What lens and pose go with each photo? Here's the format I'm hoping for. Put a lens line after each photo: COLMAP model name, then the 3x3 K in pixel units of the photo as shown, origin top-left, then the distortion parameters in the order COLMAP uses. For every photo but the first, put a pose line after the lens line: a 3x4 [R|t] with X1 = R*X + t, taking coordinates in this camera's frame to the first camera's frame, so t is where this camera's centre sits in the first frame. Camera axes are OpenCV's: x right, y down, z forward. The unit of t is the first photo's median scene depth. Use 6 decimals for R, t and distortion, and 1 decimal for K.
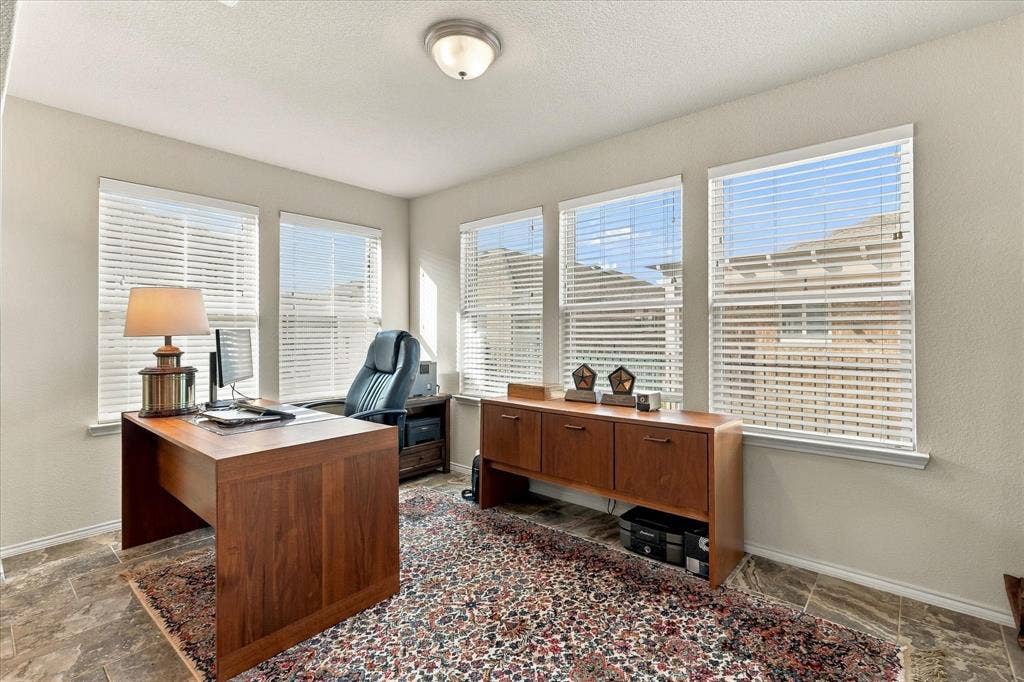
lens RADIAL K [[459.8, 0, 507.7], [0, 459.8, 332.7], [0, 0, 1]] dist [0.002461, 0.000546]
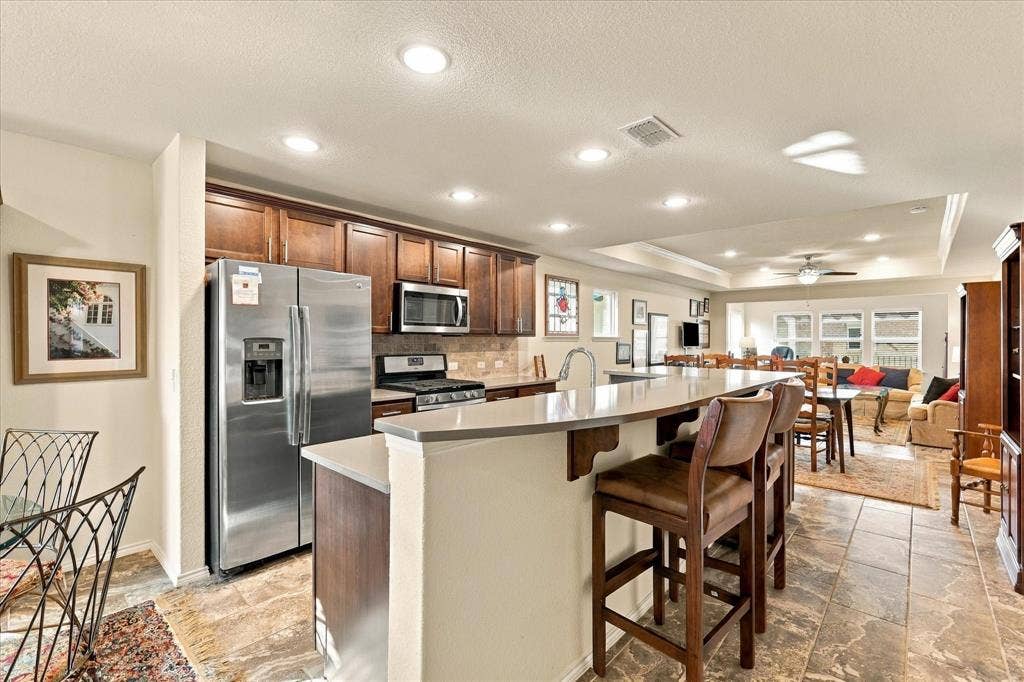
lens RADIAL K [[452.4, 0, 506.3], [0, 452.4, 338.8], [0, 0, 1]] dist [-0.000947, -0.000457]
pose [[0.999489, 0.007909, -0.030968, -2.846987], [-0.008160, 0.999935, -0.007988, -0.019894], [0.030903, 0.008237, 0.999488, -3.307853]]
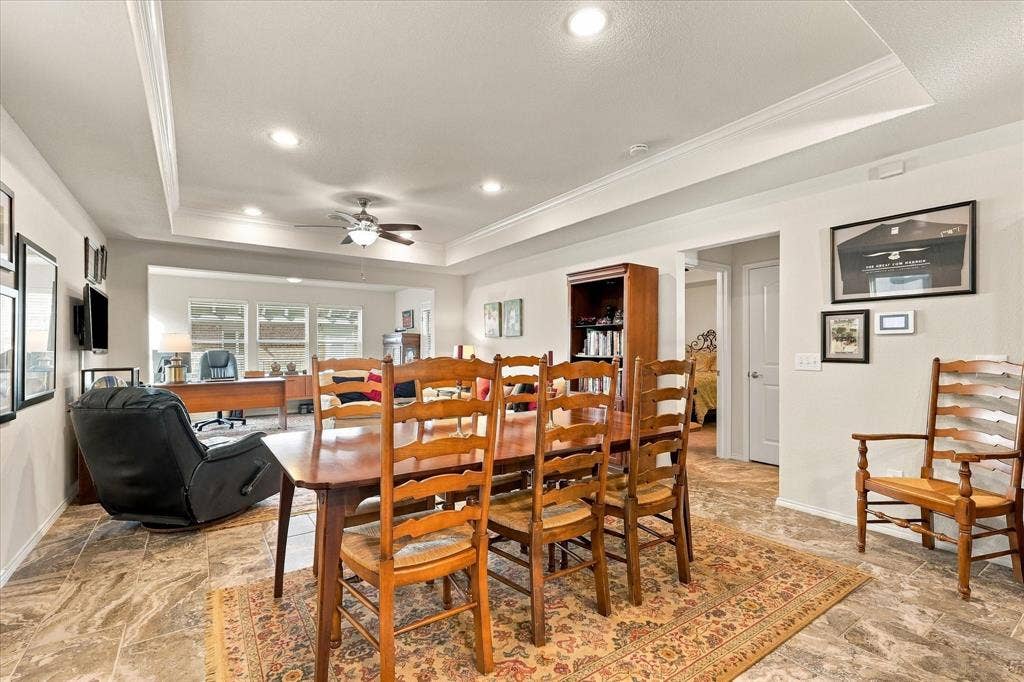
lens RADIAL K [[457.5, 0, 515.7], [0, 457.5, 348.4], [0, 0, 1]] dist [0.002623, 0.000811]
pose [[0.252789, 0.008216, 0.967486, -2.602198], [0.008550, 0.999906, -0.010726, 0.031280], [-0.967484, 0.010984, 0.252695, -1.353665]]
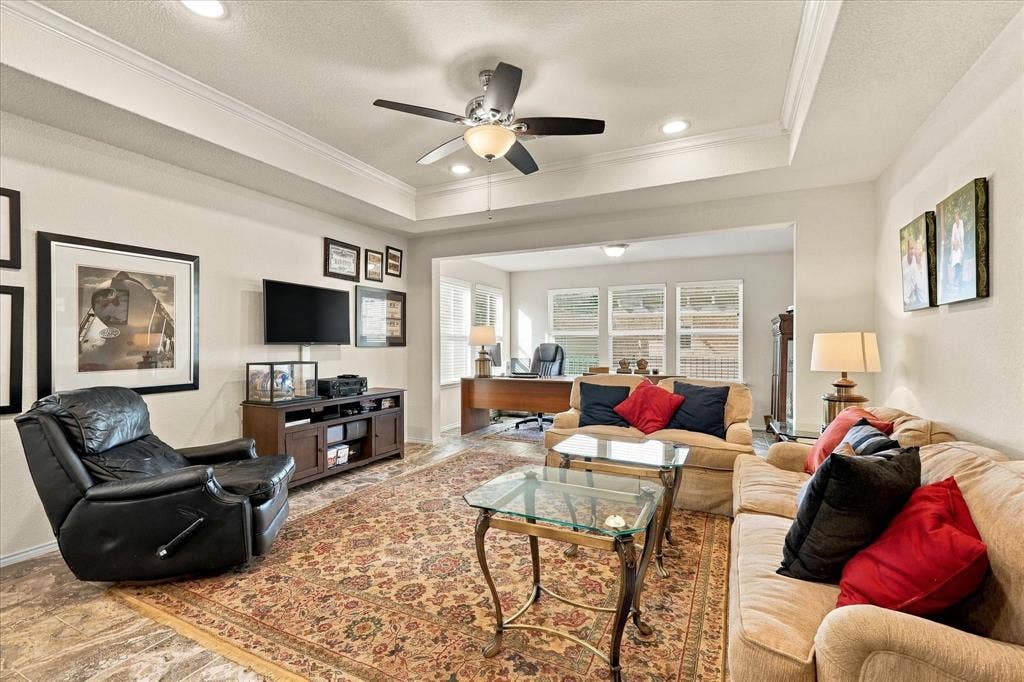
lens RADIAL K [[449.5, 0, 513.8], [0, 449.5, 344.4], [0, 0, 1]] dist [-0.000127, 0.000076]
pose [[0.966771, 0.001189, 0.255640, -1.167000], [0.000203, 0.999985, -0.005418, 0.018594], [-0.255643, 0.005290, 0.966757, -1.291942]]
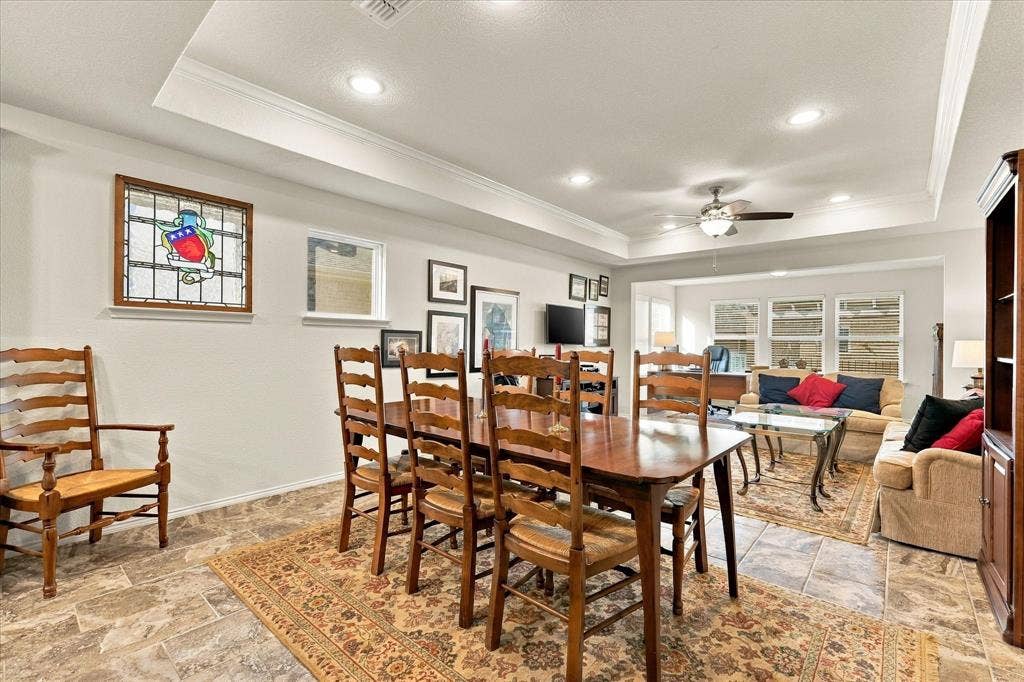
lens RADIAL K [[446.5, 0, 511.7], [0, 446.5, 338.9], [0, 0, 1]] dist [-0.000104, 0.000059]
pose [[0.999849, 0.014459, -0.009641, -1.726755], [-0.014639, 0.999716, -0.018789, 0.031398], [0.009367, 0.018928, 0.999777, -2.021649]]
